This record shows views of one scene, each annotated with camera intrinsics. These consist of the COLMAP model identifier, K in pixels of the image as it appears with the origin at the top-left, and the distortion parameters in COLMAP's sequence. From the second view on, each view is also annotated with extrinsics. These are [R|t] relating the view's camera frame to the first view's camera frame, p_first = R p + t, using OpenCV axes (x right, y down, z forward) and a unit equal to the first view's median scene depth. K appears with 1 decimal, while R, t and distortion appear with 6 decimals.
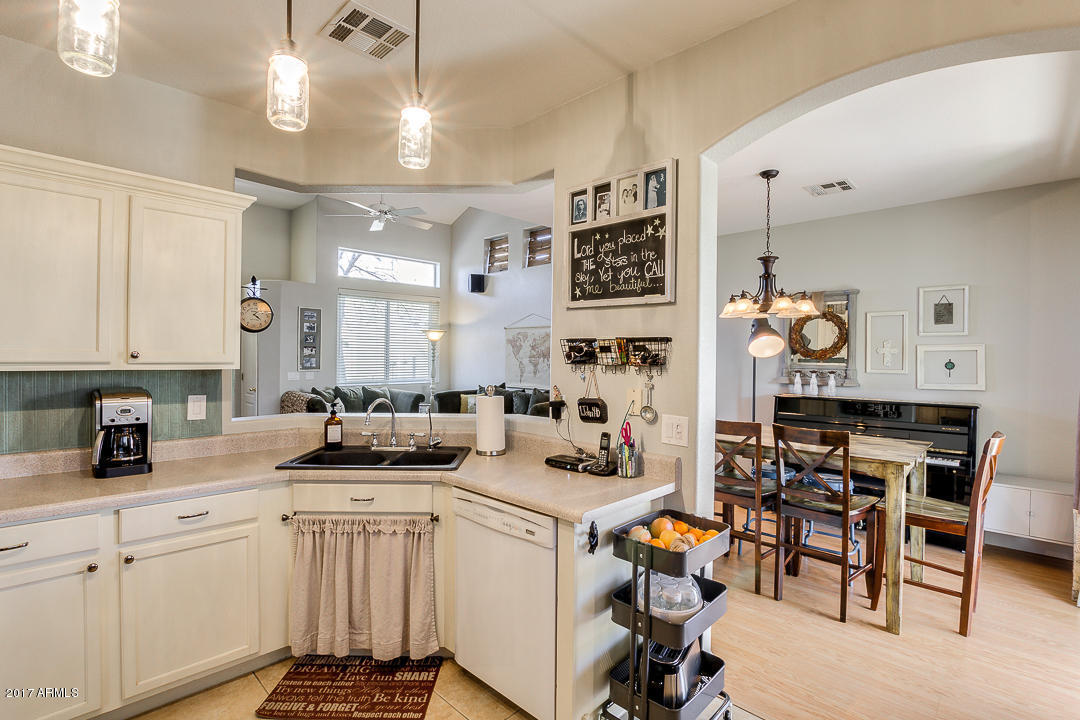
lens RADIAL K [[501.8, 0, 541.1], [0, 501.8, 358.4], [0, 0, 1]] dist [-0.023819, 0.000153]
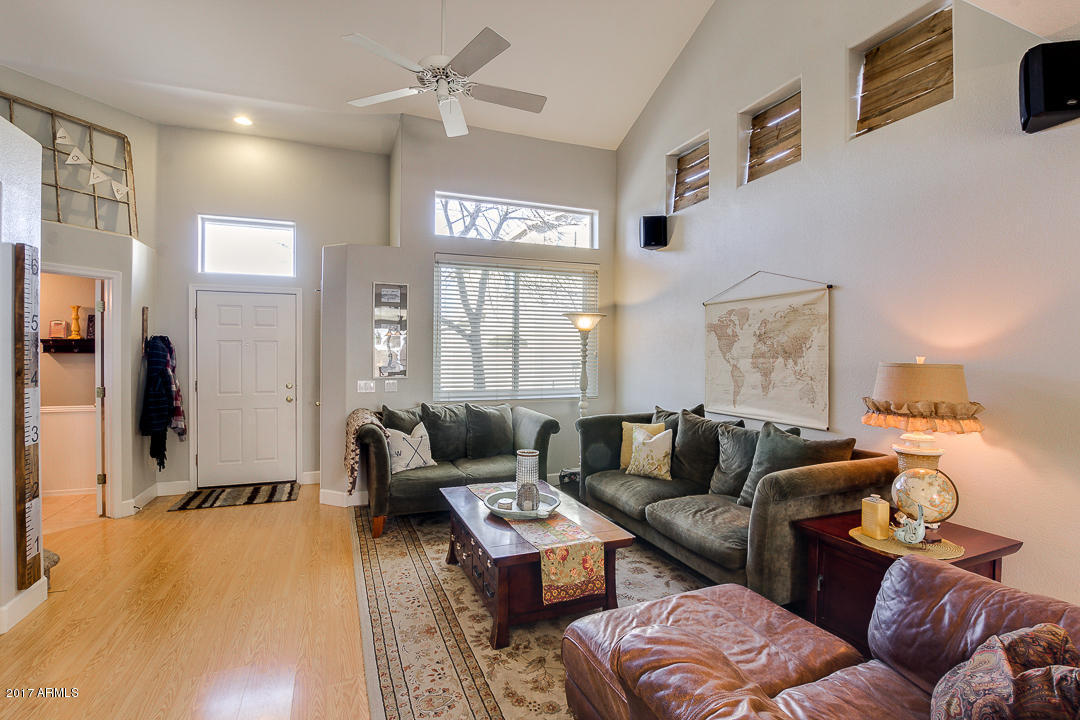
lens RADIAL K [[501.8, 0, 539.3], [0, 501.8, 357.7], [0, 0, 1]] dist [-0.023819, 0.000153]
pose [[0.916808, -0.002066, -0.399322, -0.058738], [0.001593, 0.999998, -0.001517, -0.002996], [0.399324, 0.000755, 0.916810, 1.342412]]
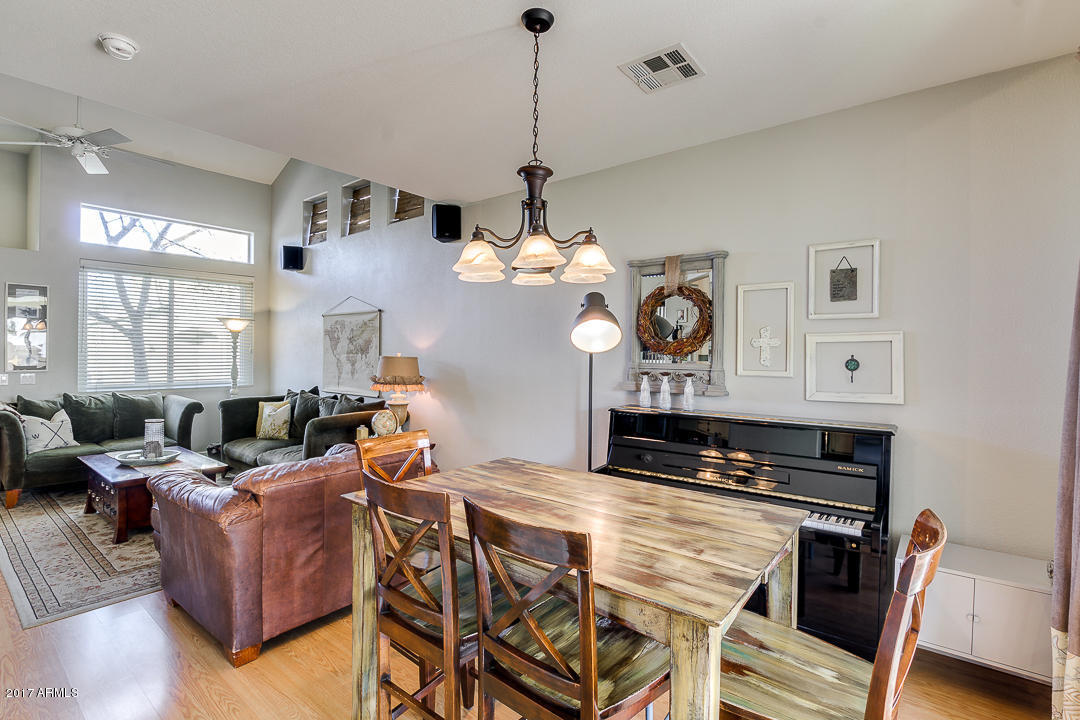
lens RADIAL K [[501.8, 0, 537.9], [0, 501.8, 357.3], [0, 0, 1]] dist [-0.023819, 0.000153]
pose [[0.994983, -0.000603, 0.100040, 0.568380], [0.000139, 0.999989, 0.004645, 0.002350], [-0.100042, -0.004607, 0.994973, 0.632618]]
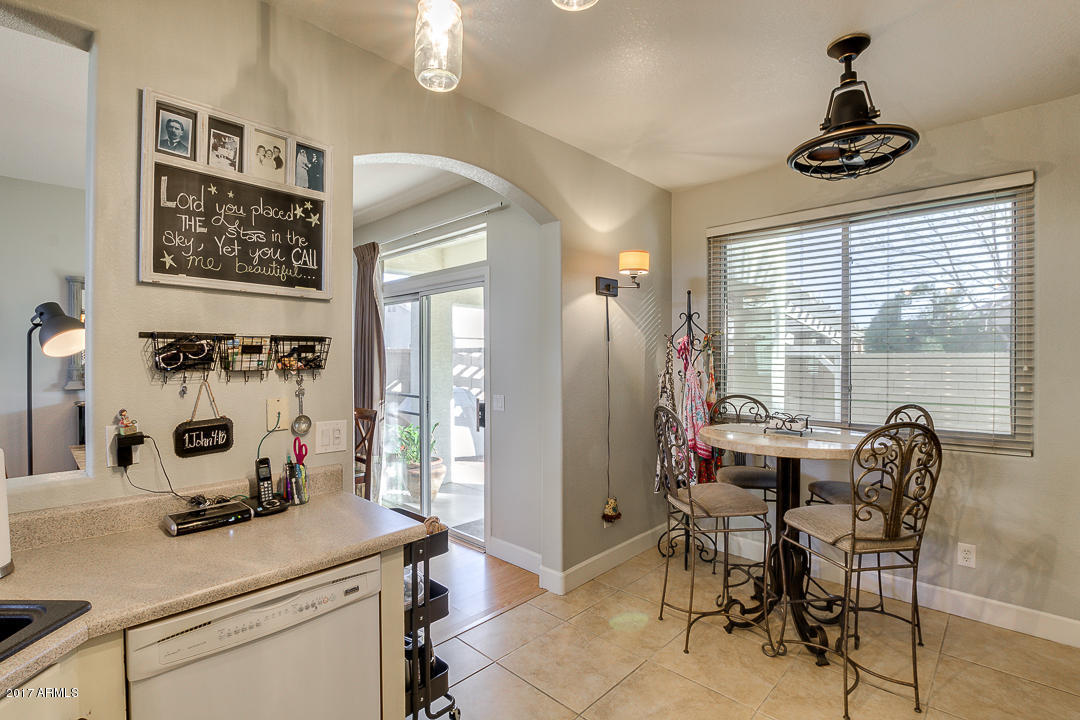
lens RADIAL K [[501.8, 0, 535.9], [0, 501.8, 361.1], [0, 0, 1]] dist [-0.023819, 0.000153]
pose [[-0.016481, -0.020159, 0.999661, -0.594949], [0.005664, 0.999779, 0.020255, -0.012950], [-0.999848, 0.005996, -0.016363, 0.556323]]
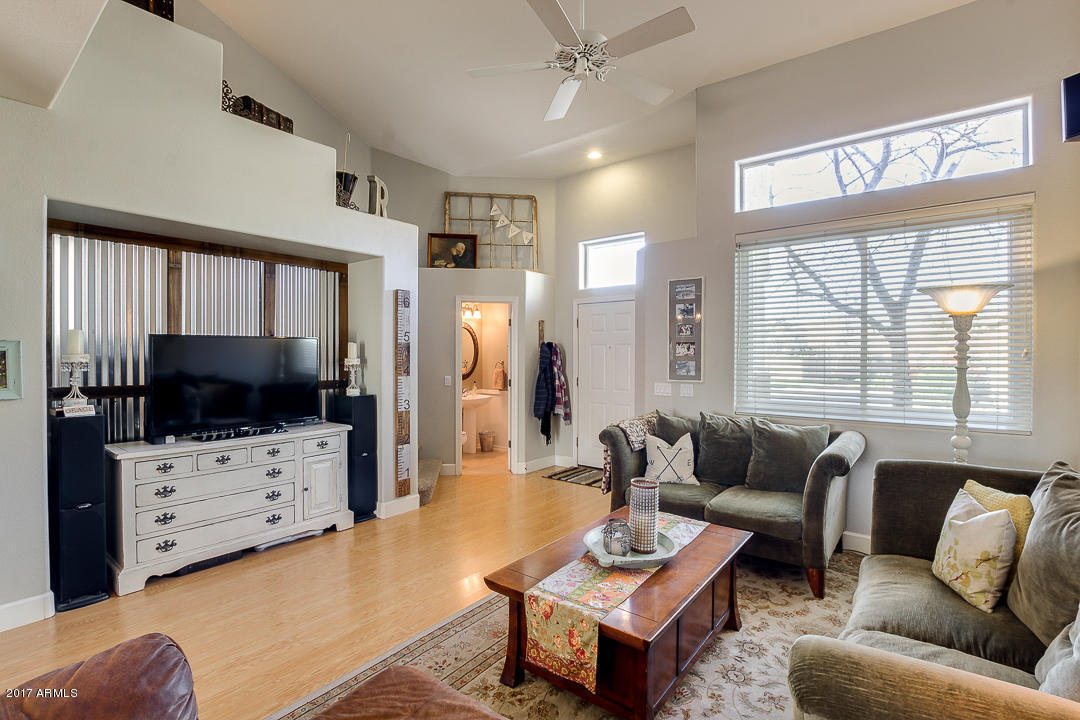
lens RADIAL K [[501.8, 0, 535.5], [0, 501.8, 361.6], [0, 0, 1]] dist [-0.023819, 0.000153]
pose [[0.118079, 0.003187, -0.992999, 0.342311], [-0.007917, 0.999966, 0.002267, -0.000312], [0.992973, 0.007594, 0.118100, 2.145922]]
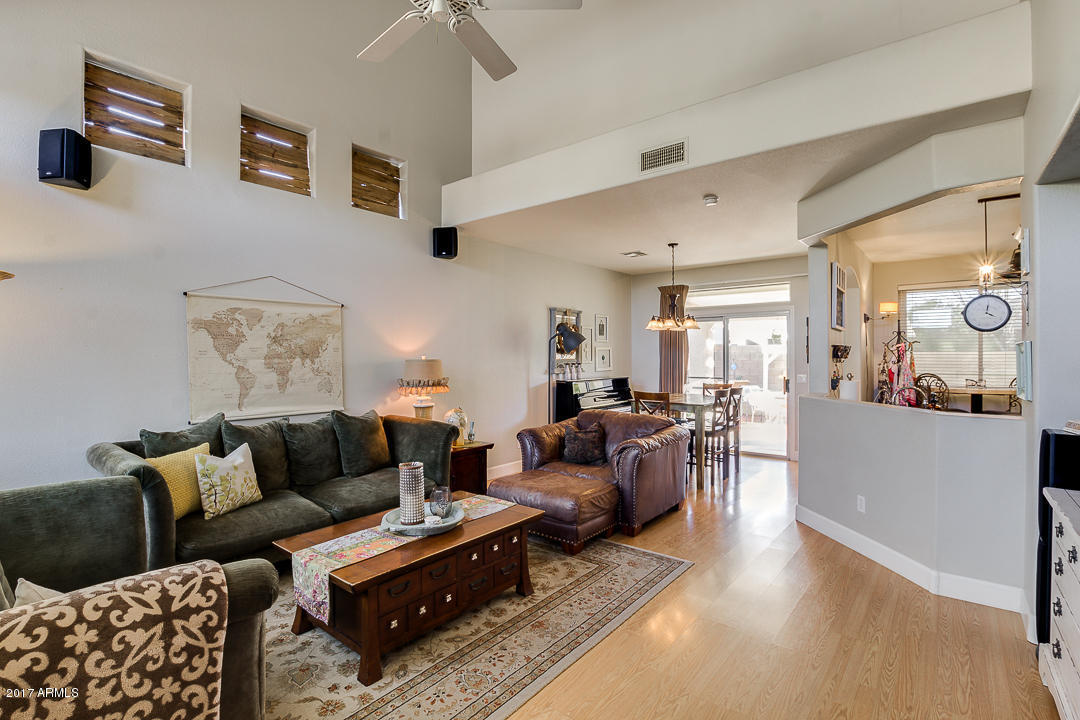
lens RADIAL K [[501.8, 0, 541.6], [0, 501.8, 361.9], [0, 0, 1]] dist [-0.023819, 0.000153]
pose [[-0.093270, -0.020847, 0.995423, -1.705647], [0.007117, 0.999741, 0.021605, -0.020923], [-0.995615, 0.009099, -0.093097, 2.274810]]
